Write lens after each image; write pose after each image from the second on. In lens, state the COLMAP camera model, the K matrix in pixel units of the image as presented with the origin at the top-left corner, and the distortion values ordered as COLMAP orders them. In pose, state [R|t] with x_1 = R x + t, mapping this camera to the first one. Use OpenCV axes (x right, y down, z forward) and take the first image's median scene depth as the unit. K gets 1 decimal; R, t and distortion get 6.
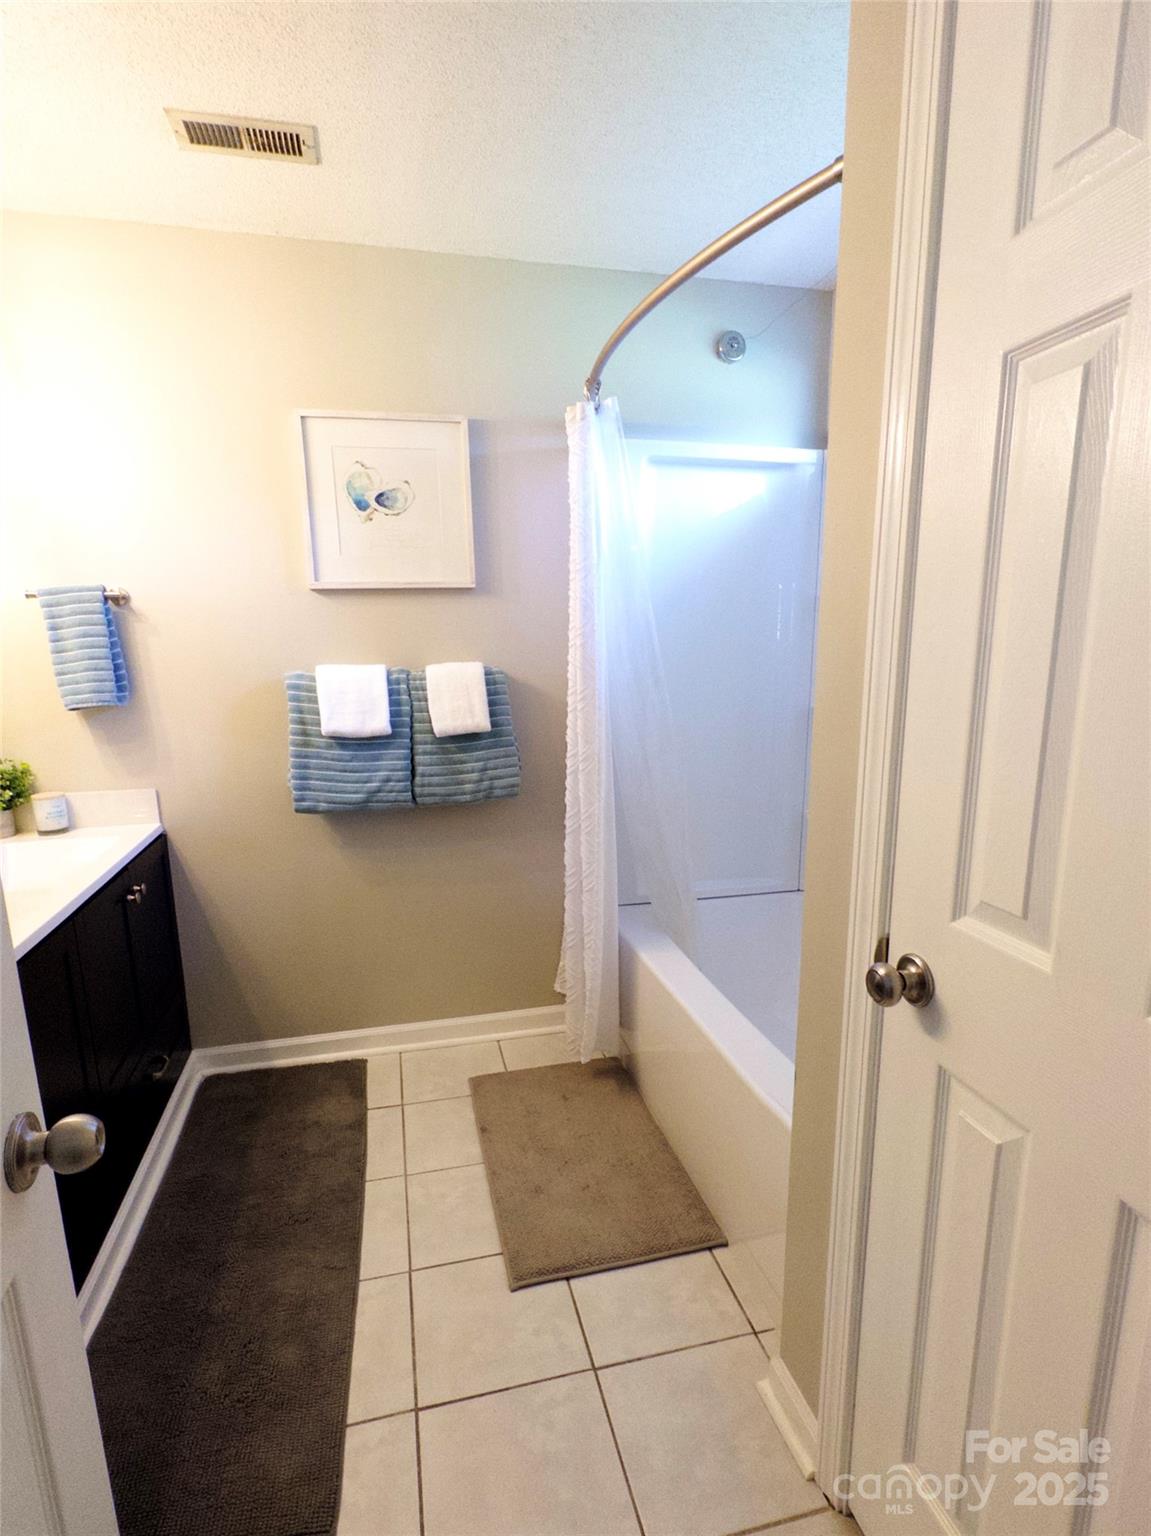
lens RADIAL K [[629.0, 0, 575.5], [0, 629.0, 768.0], [0, 0, 1]] dist [-0.008036, 0.000043]
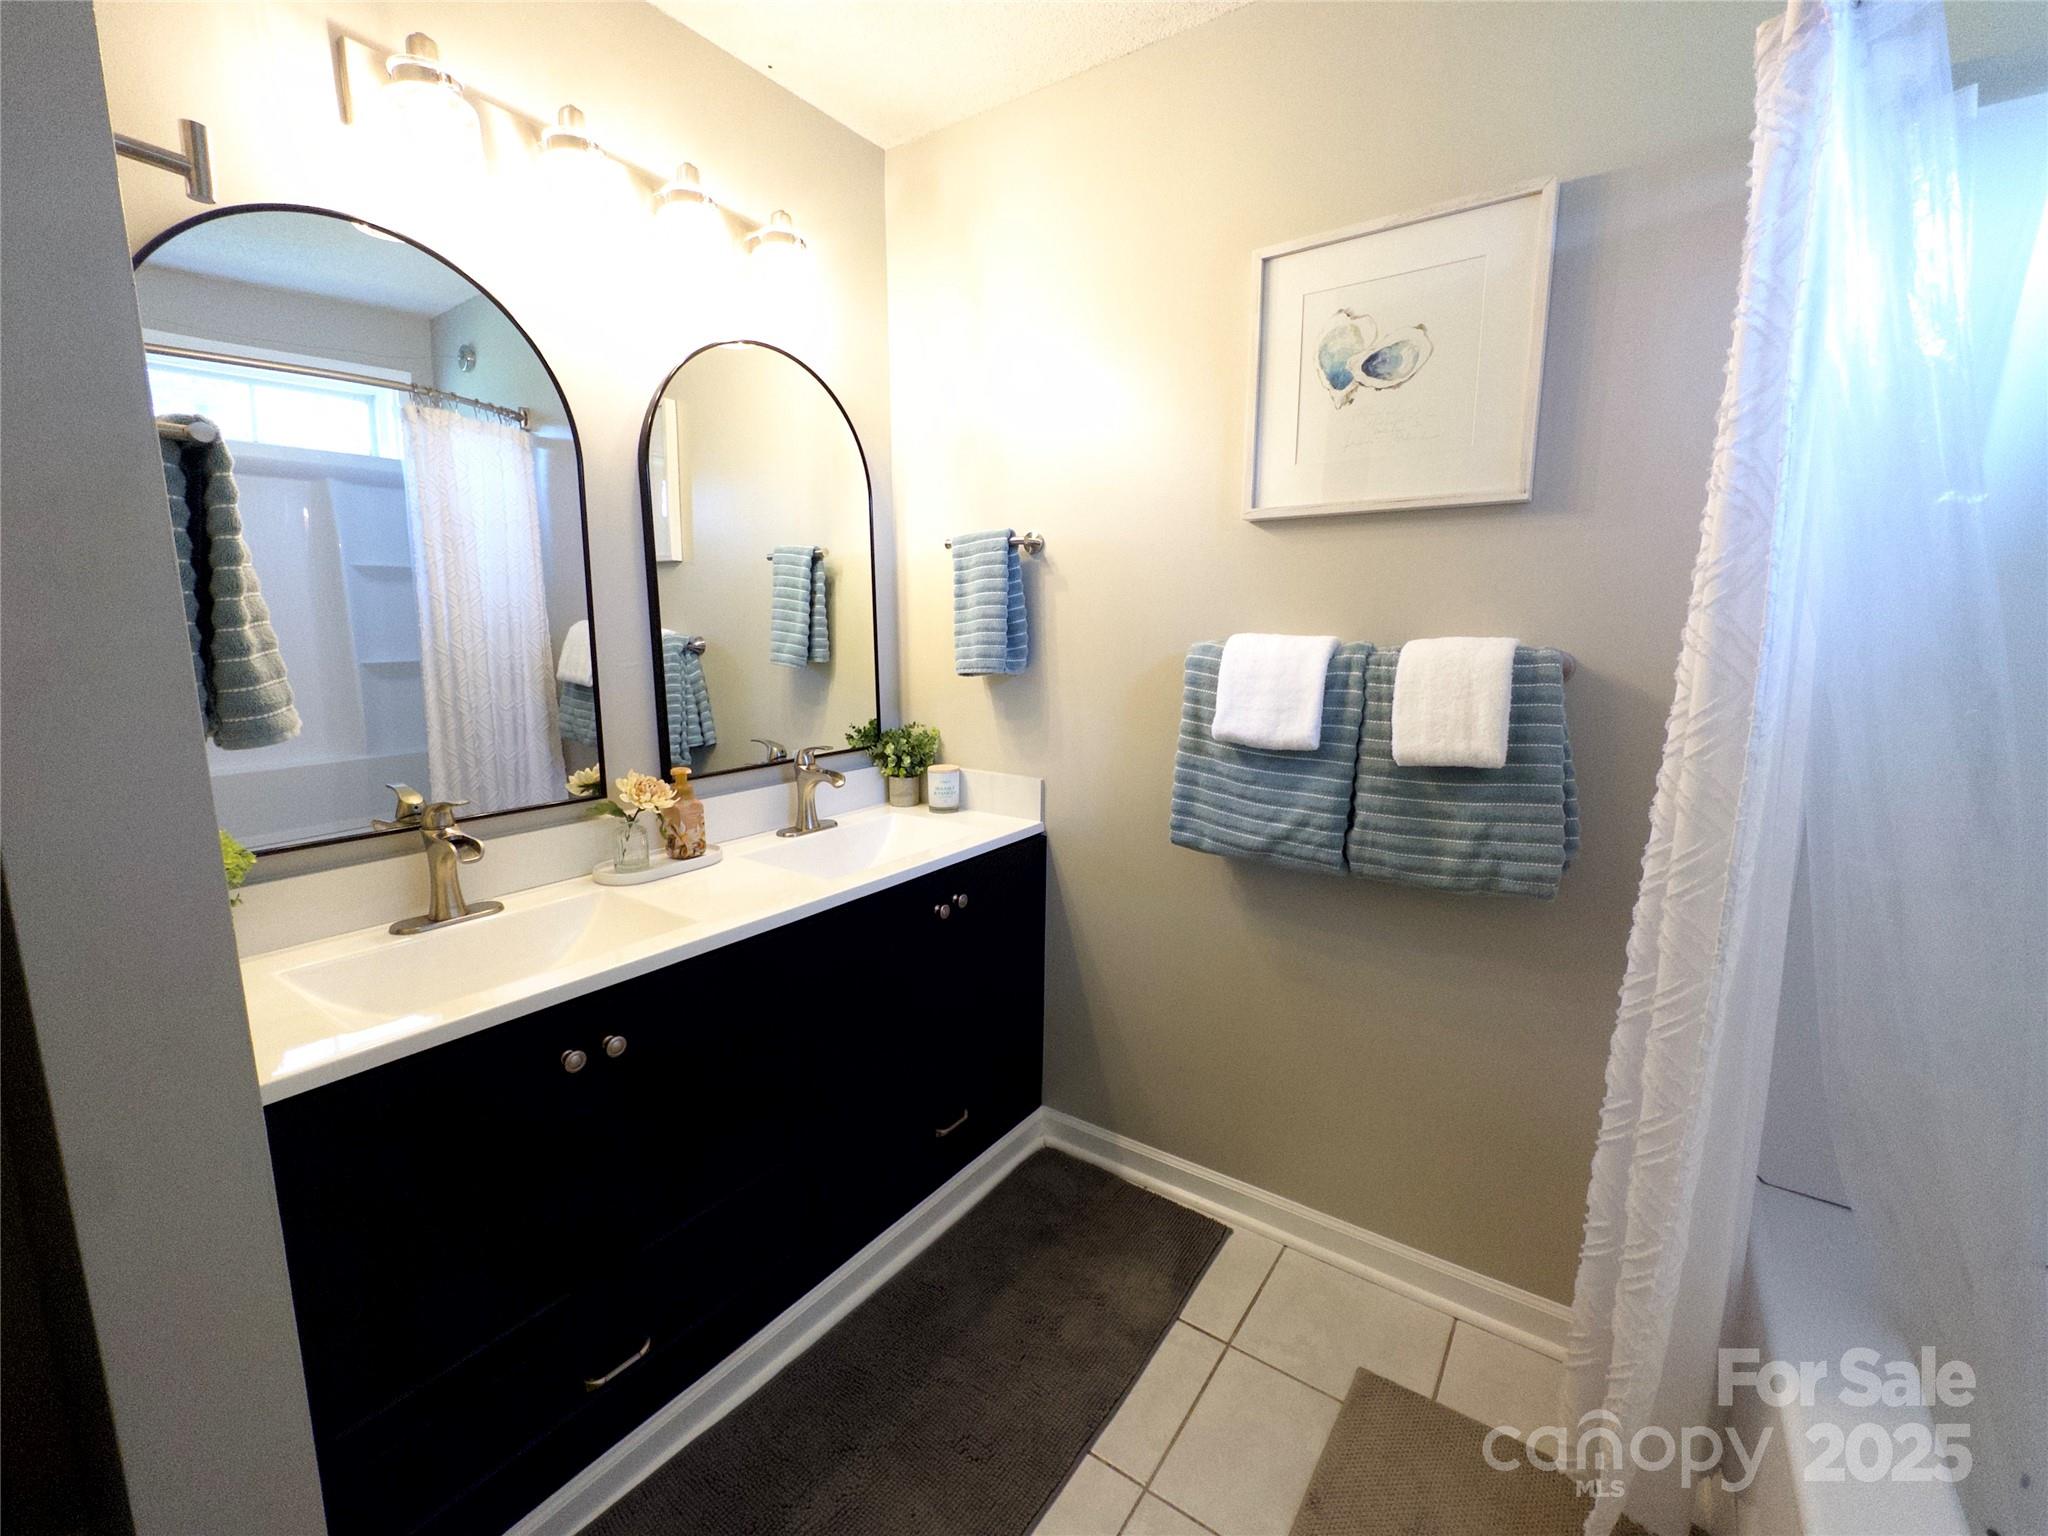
lens RADIAL K [[838.7, 0, 1024.6], [0, 838.7, 761.9], [0, 0, 1]] dist [-0.008036, 0.000043]
pose [[0.695345, 0.138682, -0.705169, 0.080418], [-0.148670, 0.987738, 0.047655, -0.038031], [0.703131, 0.071701, 0.707437, 0.221535]]
